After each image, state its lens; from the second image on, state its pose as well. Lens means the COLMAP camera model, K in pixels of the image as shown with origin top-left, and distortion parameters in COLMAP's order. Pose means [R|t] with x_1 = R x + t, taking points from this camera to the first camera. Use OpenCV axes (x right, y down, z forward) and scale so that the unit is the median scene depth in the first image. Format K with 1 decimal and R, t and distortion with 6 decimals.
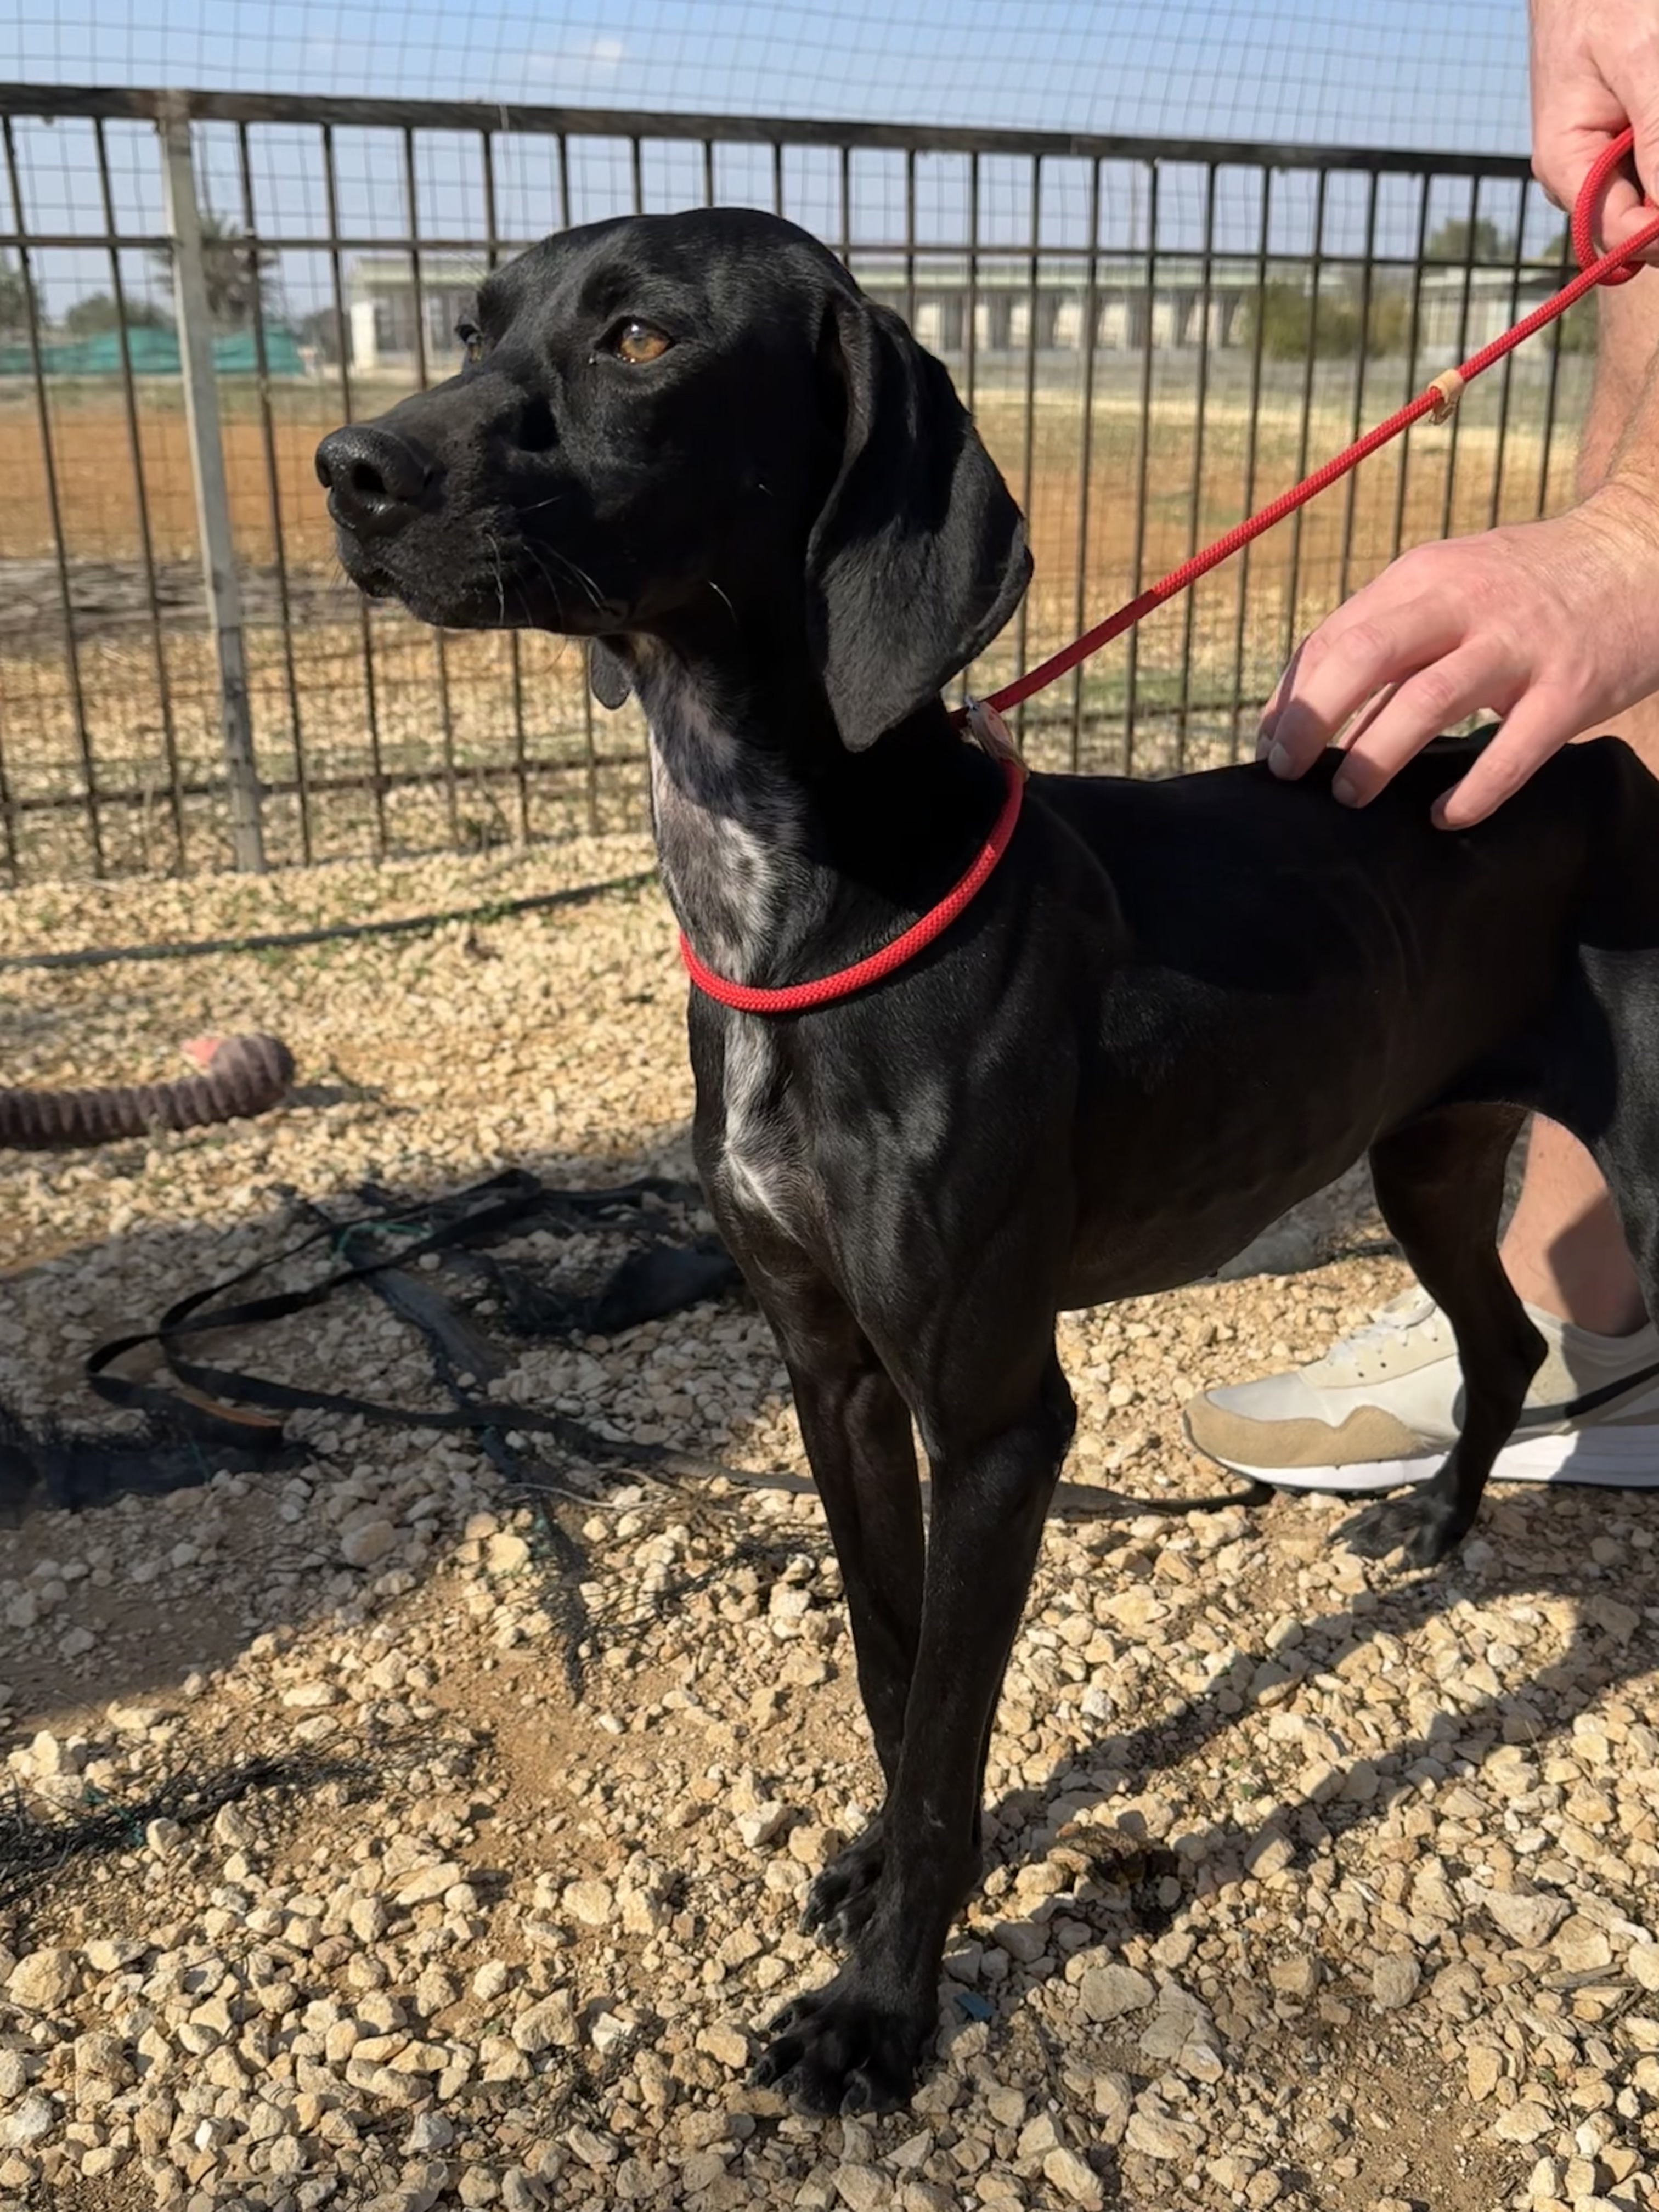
lens RADIAL K [[2035.7, 0, 767.8], [0, 2035.7, 1106.6], [0, 0, 1]] dist [0.140543, -0.283453]
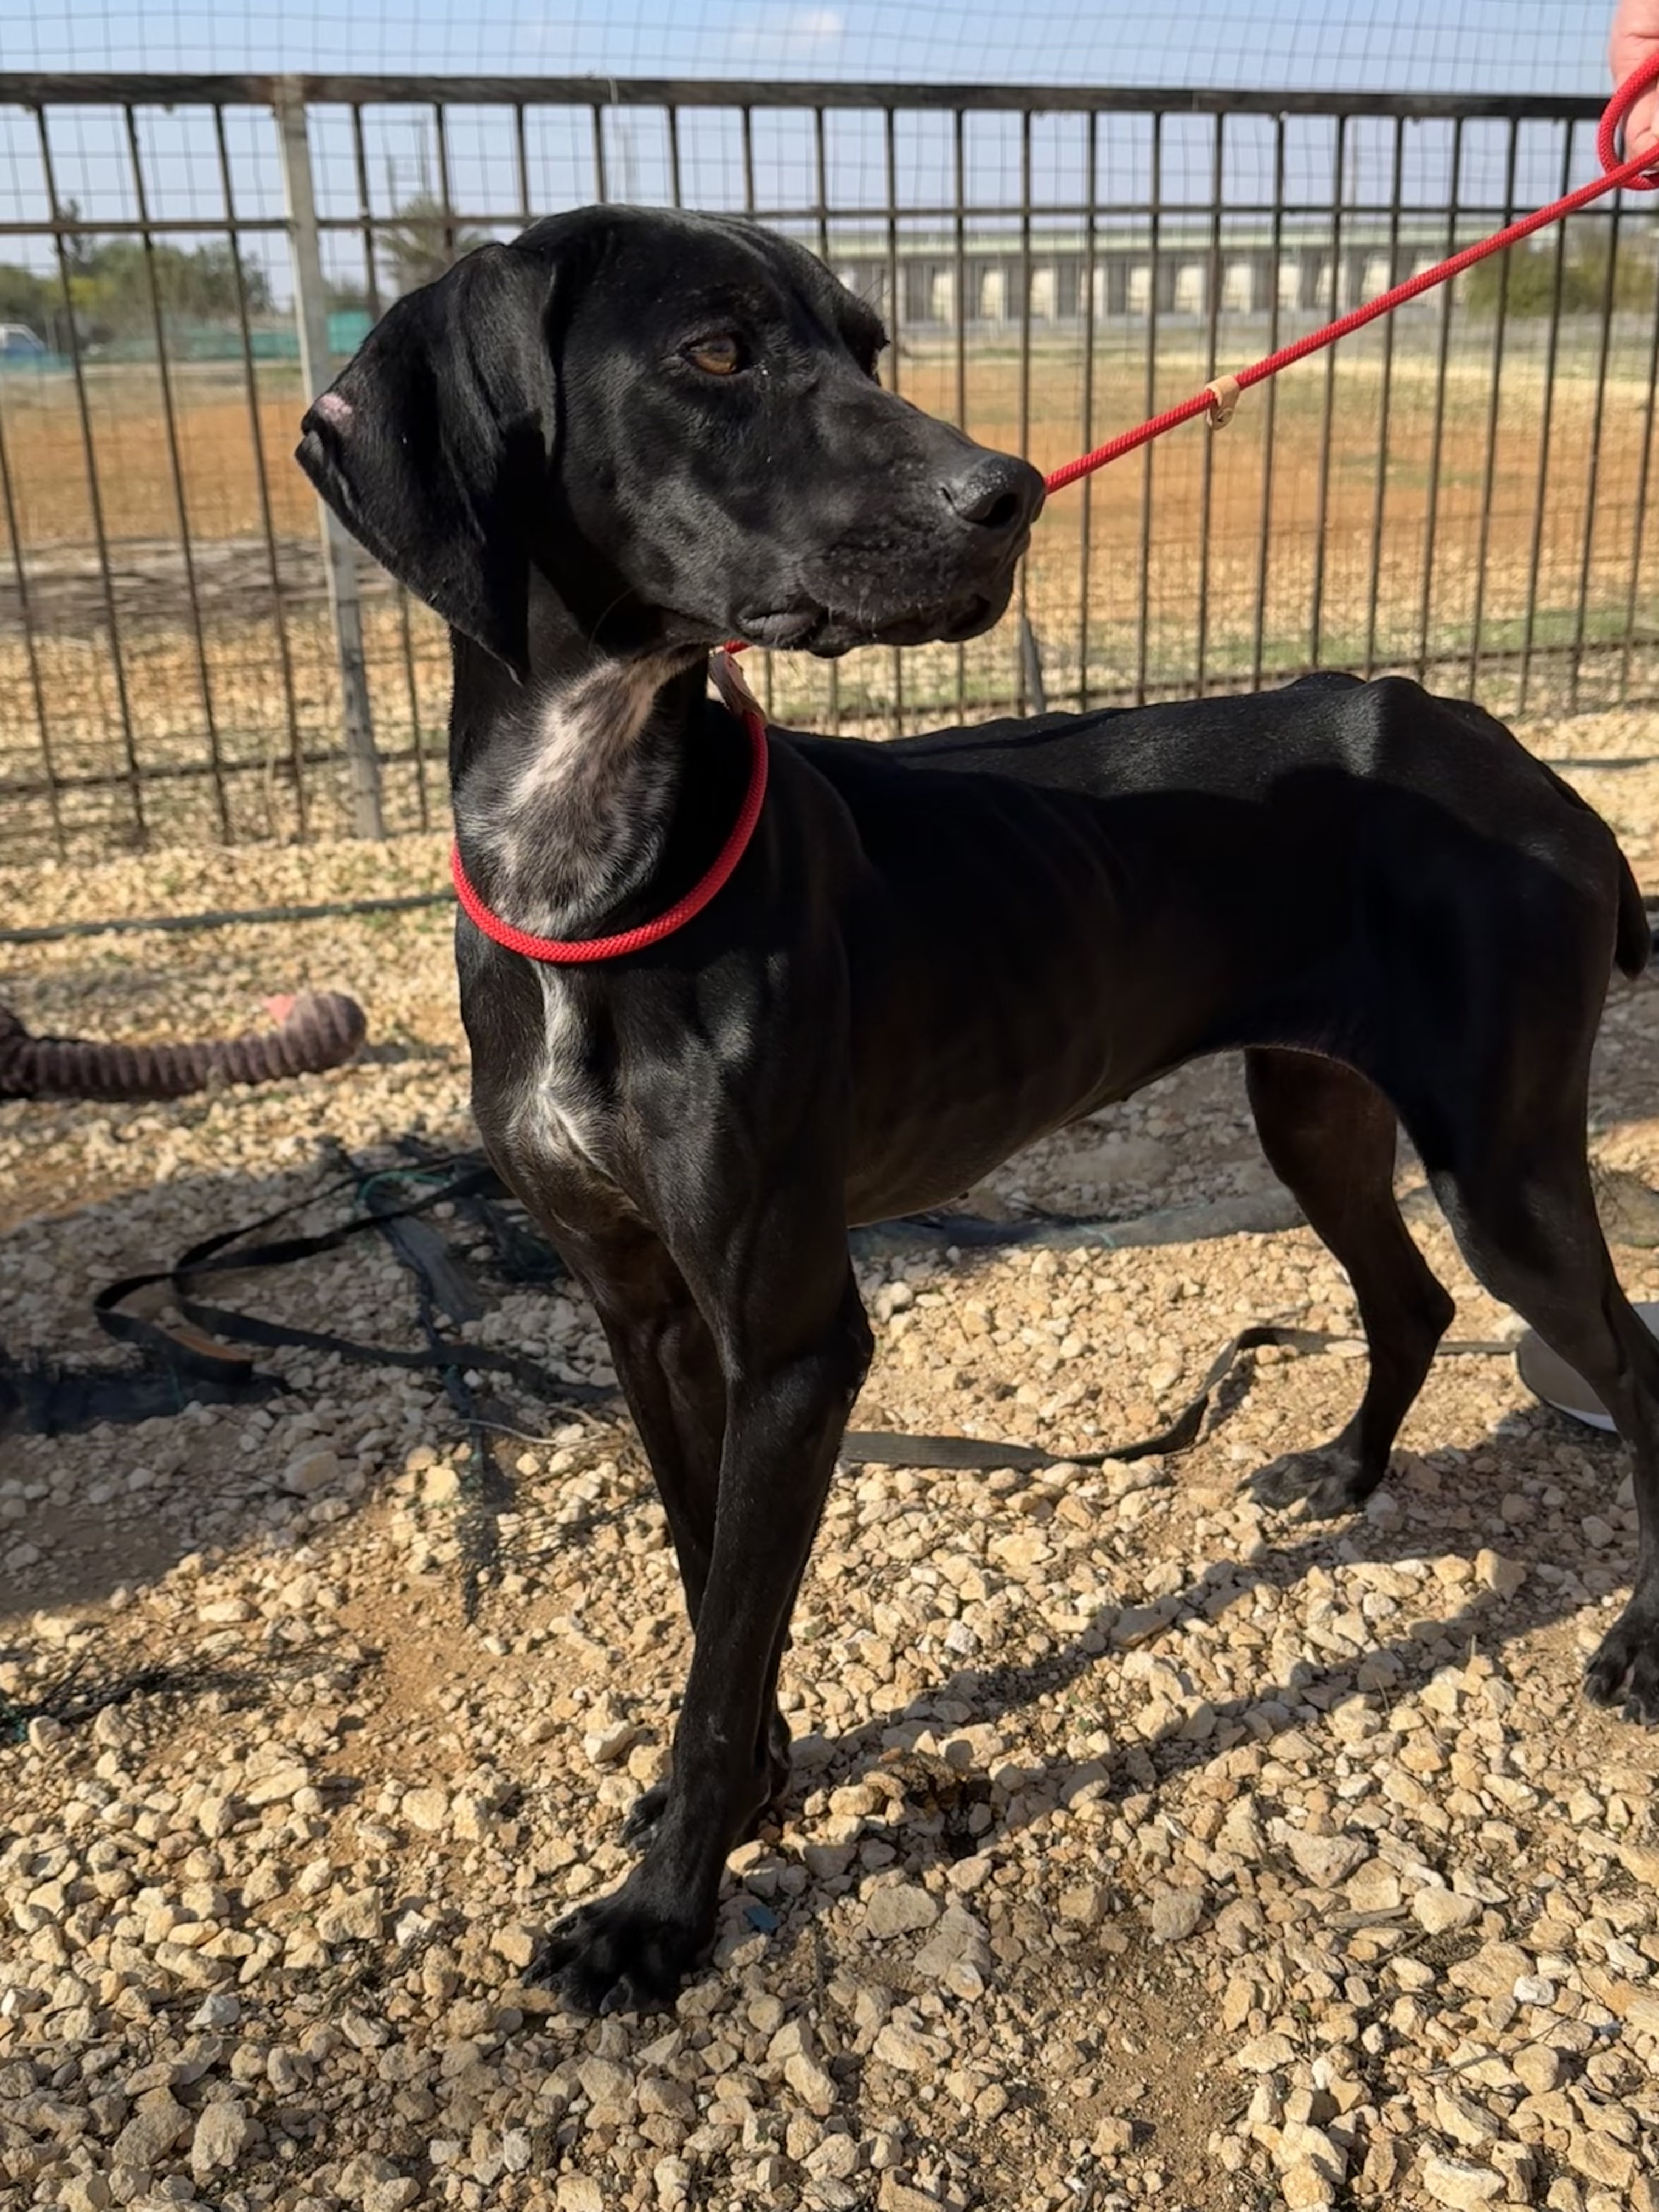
lens RADIAL K [[2036.0, 0, 829.5], [0, 2036.0, 1106.0], [0, 0, 1]] dist [0.144786, -0.289150]
pose [[0.996109, 0.009609, -0.087603, 0.177973], [-0.008623, 0.999895, 0.011621, 0.014536], [0.087705, -0.010821, 0.996088, -0.014588]]
